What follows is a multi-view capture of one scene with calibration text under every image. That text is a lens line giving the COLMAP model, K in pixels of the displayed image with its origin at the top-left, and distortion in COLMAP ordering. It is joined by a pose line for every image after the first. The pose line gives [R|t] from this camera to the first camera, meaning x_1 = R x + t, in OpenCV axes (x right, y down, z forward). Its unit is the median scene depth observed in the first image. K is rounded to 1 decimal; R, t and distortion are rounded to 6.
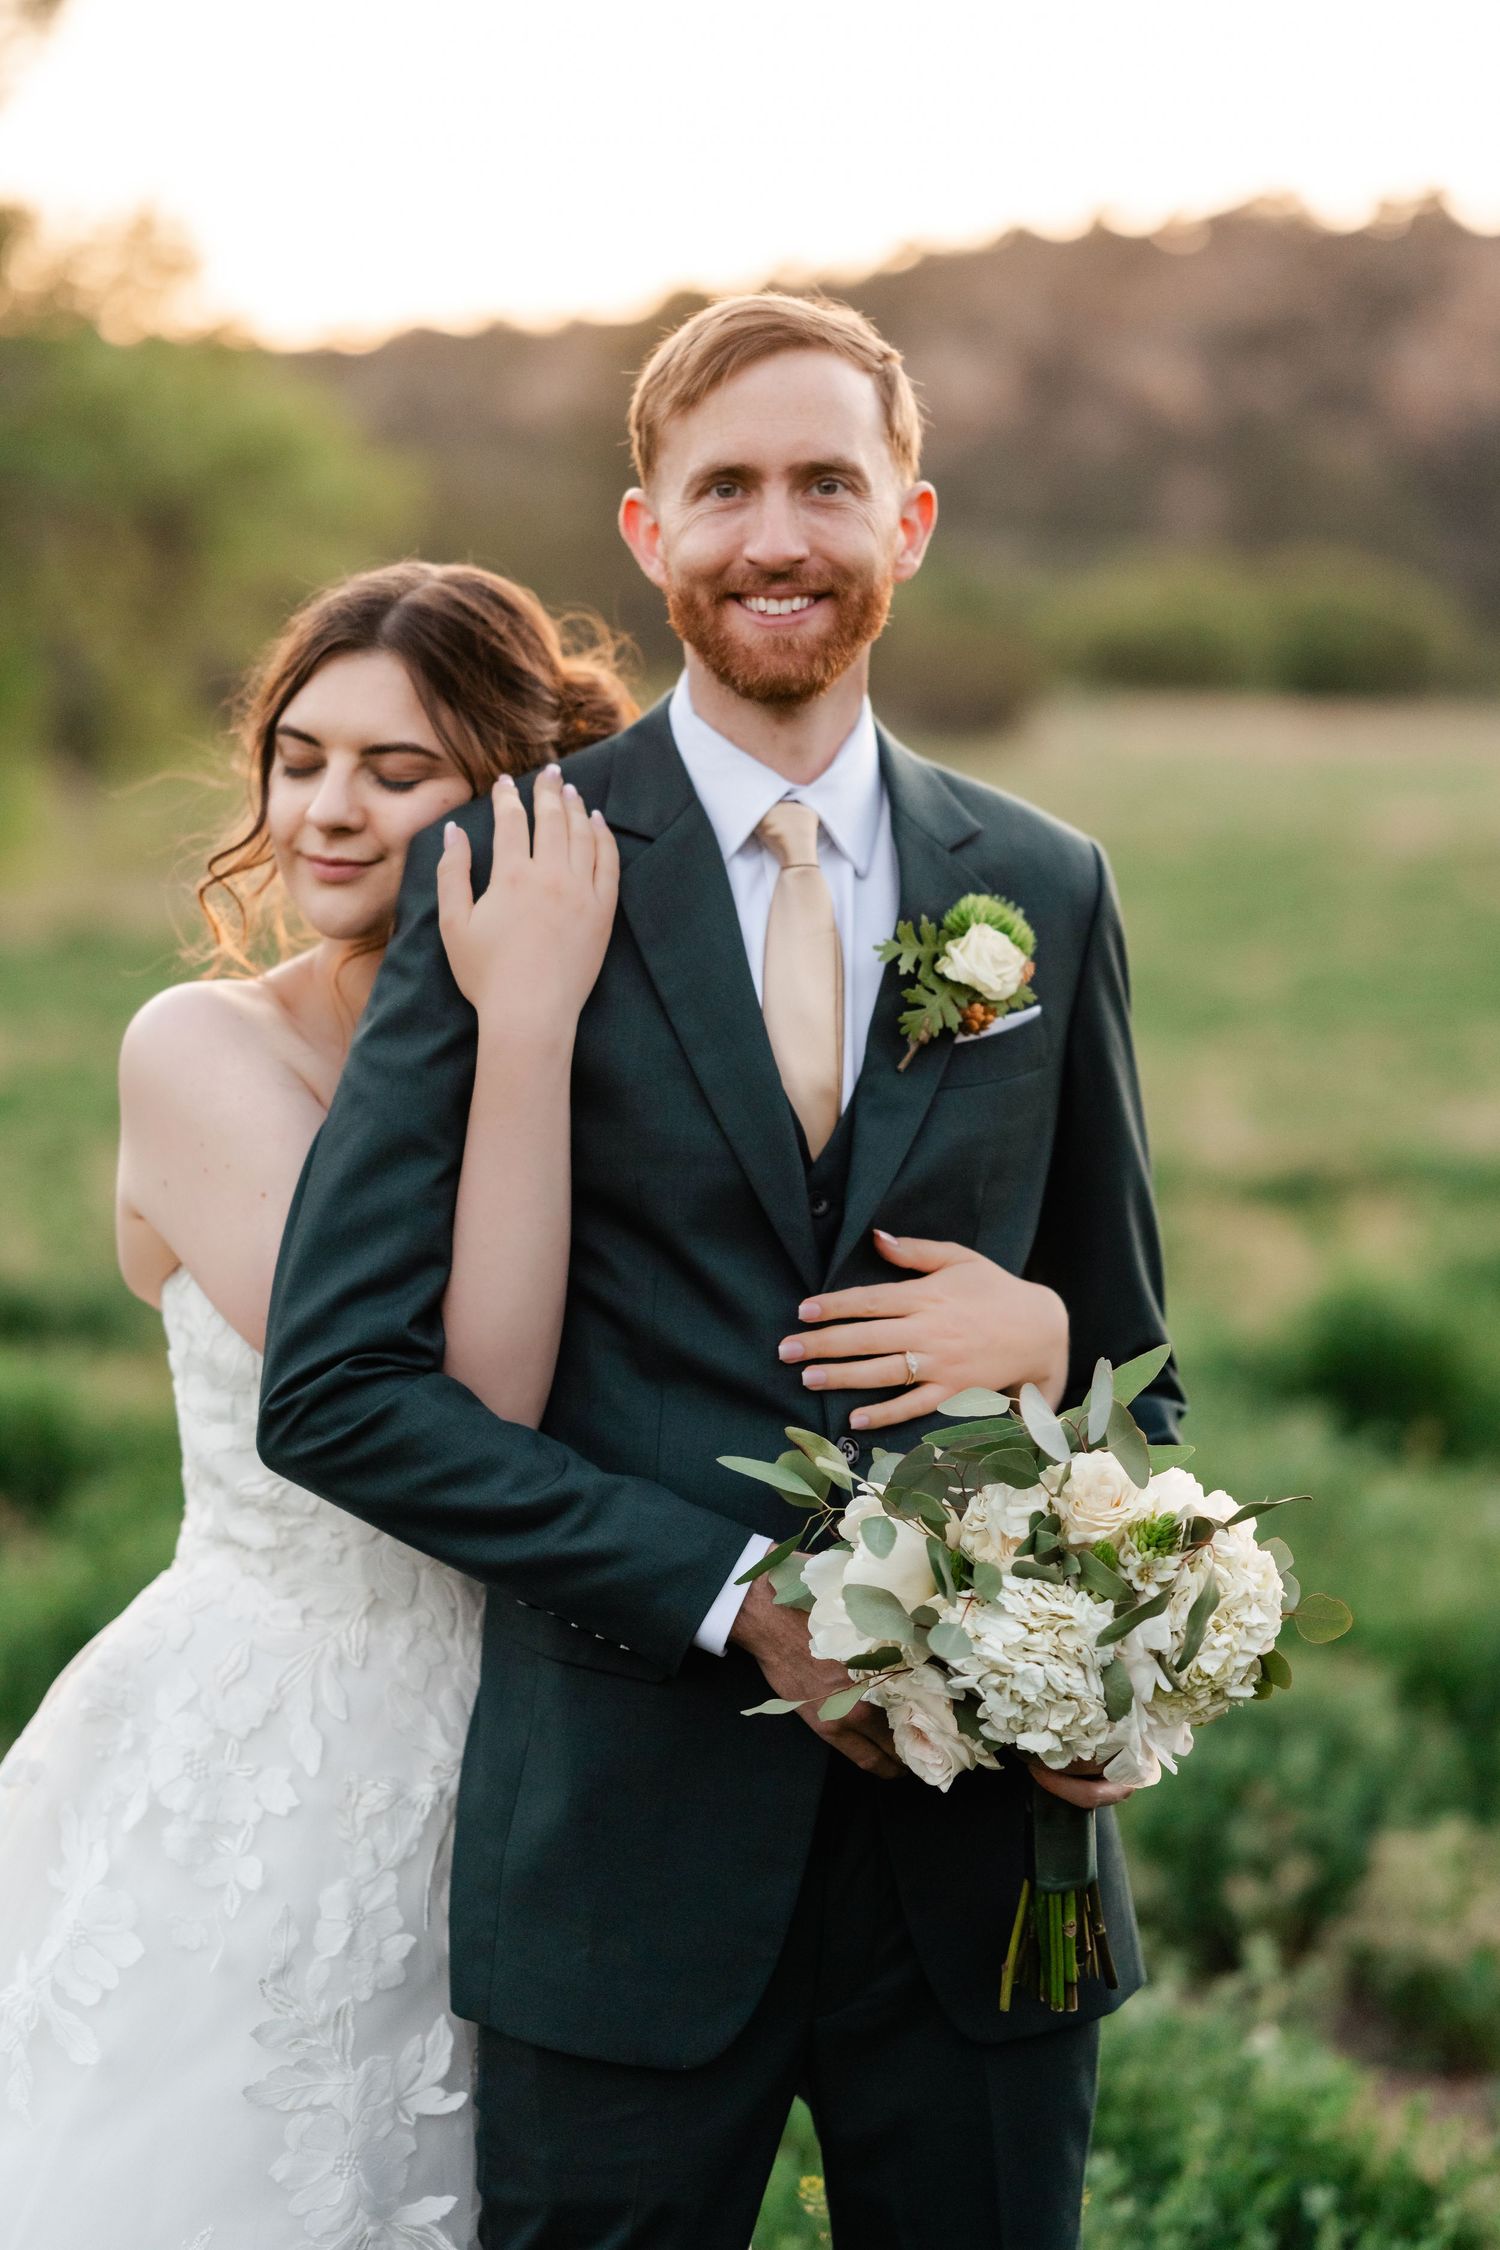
lens RADIAL K [[5415.3, 0, 748.1], [0, 5415.3, 1122.9], [0, 0, 1]] dist [0.015205, 0.000000]
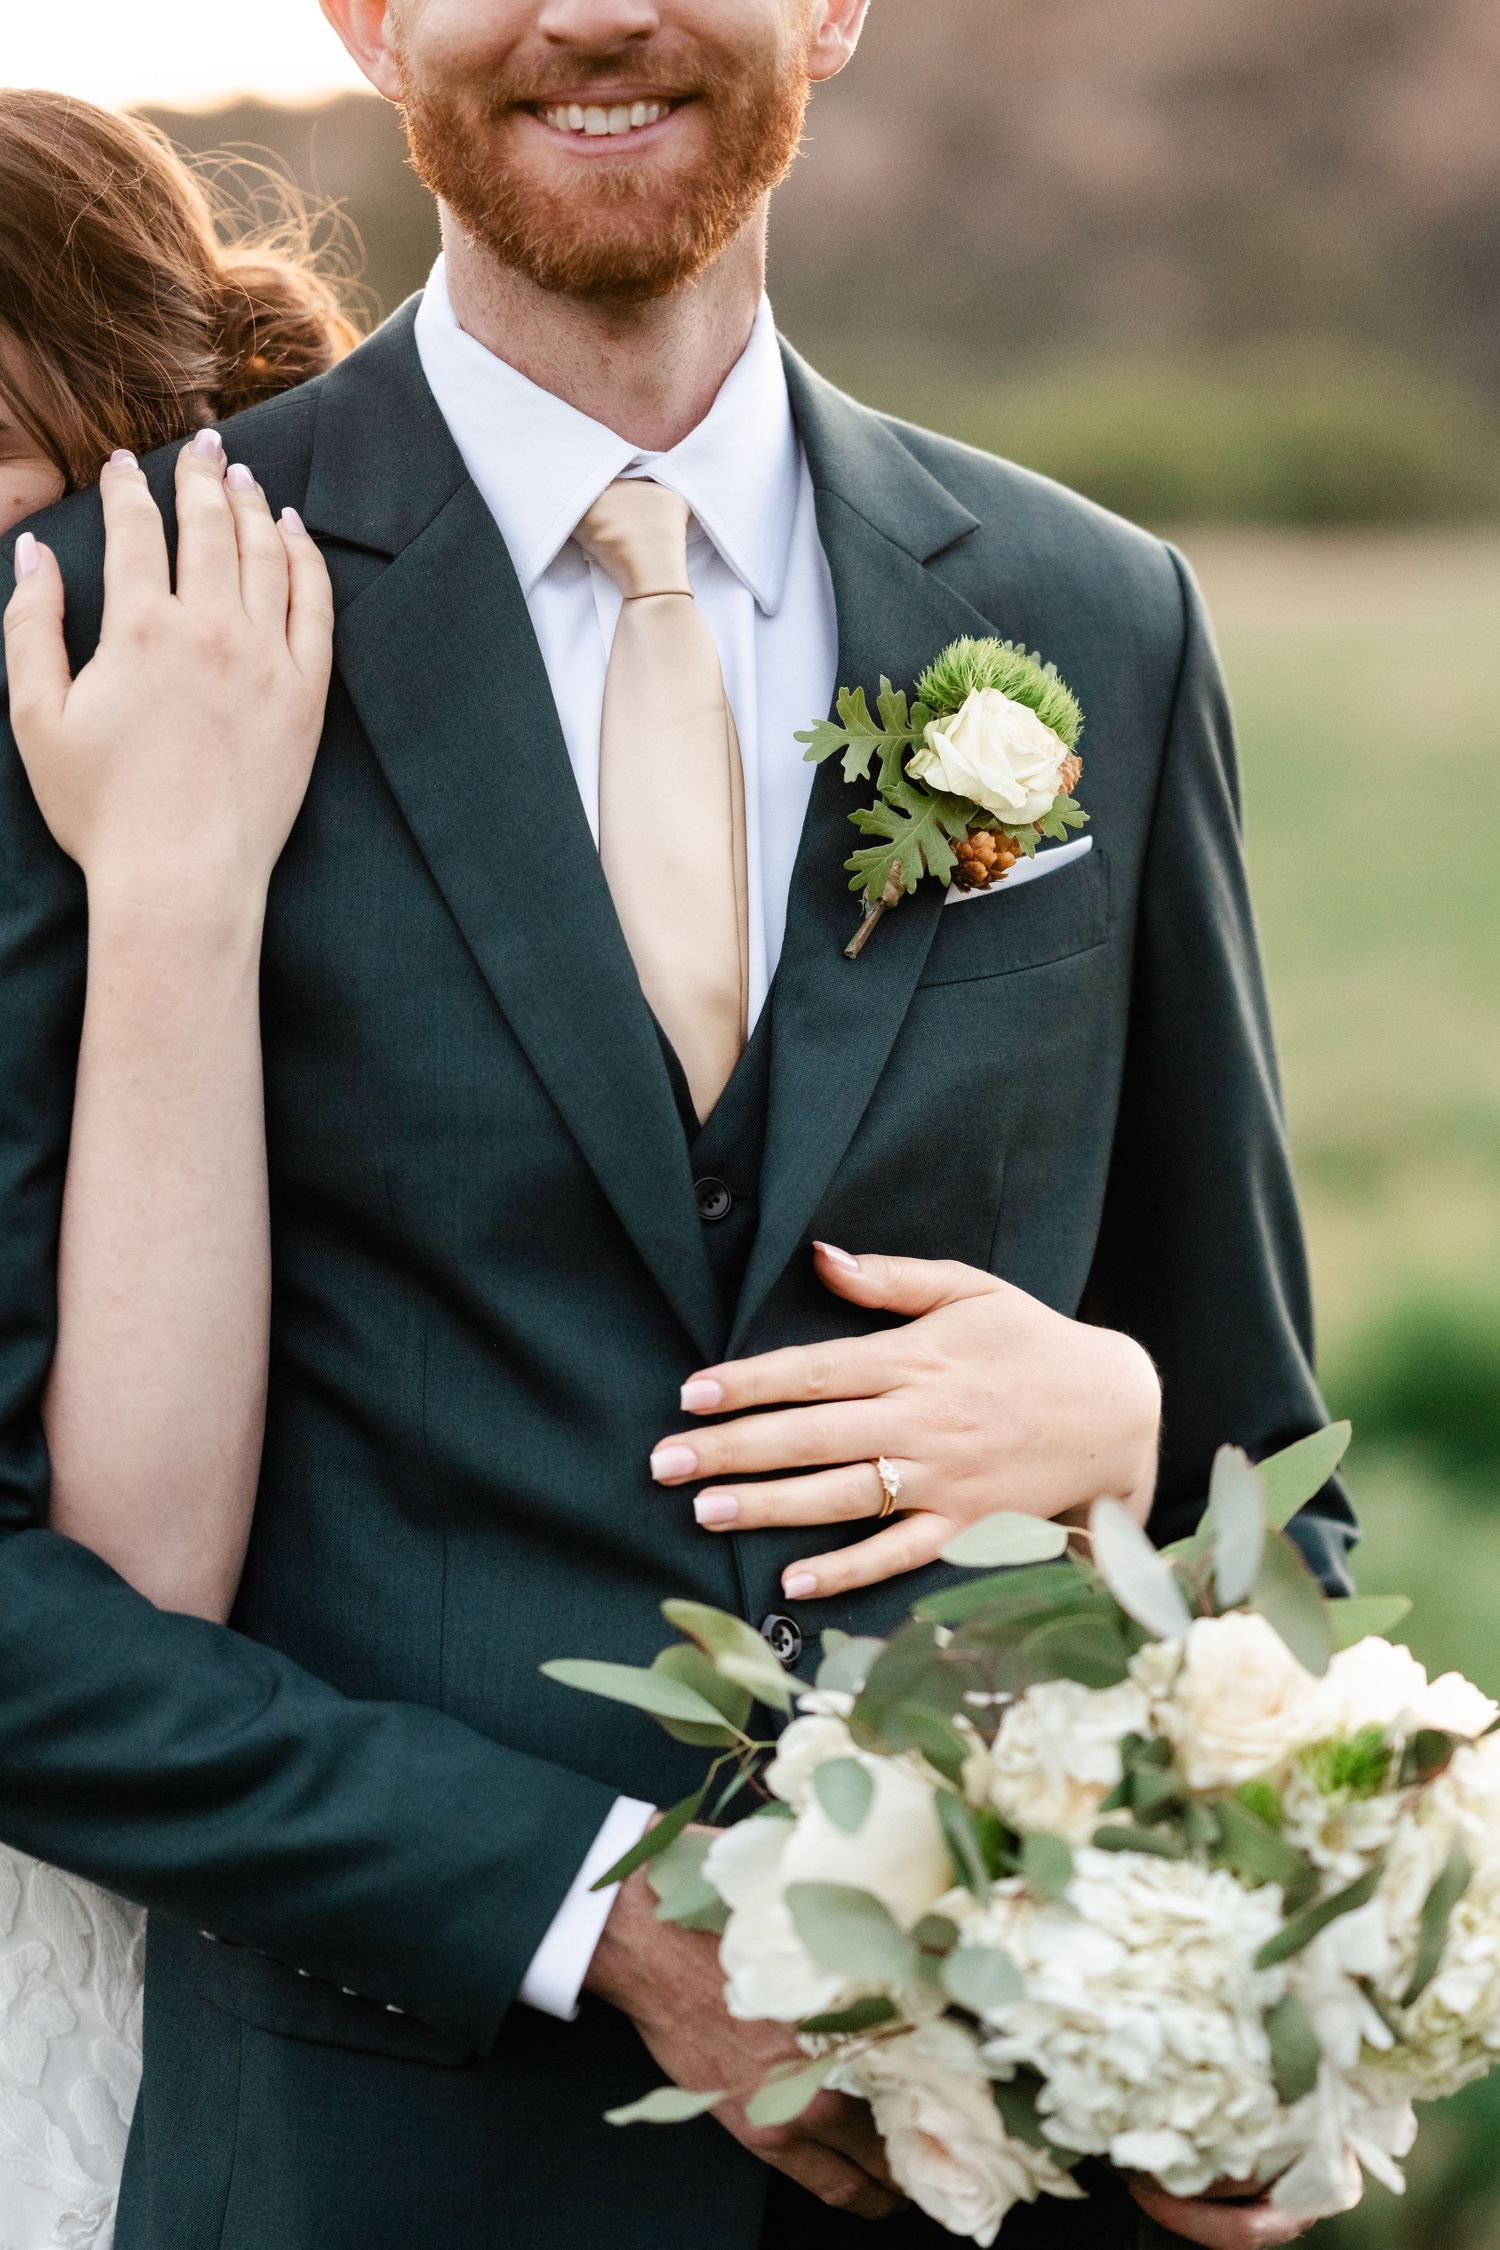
lens RADIAL K [[5415.3, 0, 927.3], [0, 5415.3, 1148.8], [0, 0, 1]] dist [0.015205, 0.000000]
pose [[0.994730, -0.036464, 0.095821, -0.018459], [0.039788, 0.998663, -0.033011, 0.029132], [-0.094489, 0.036649, 0.994851, 0.441711]]
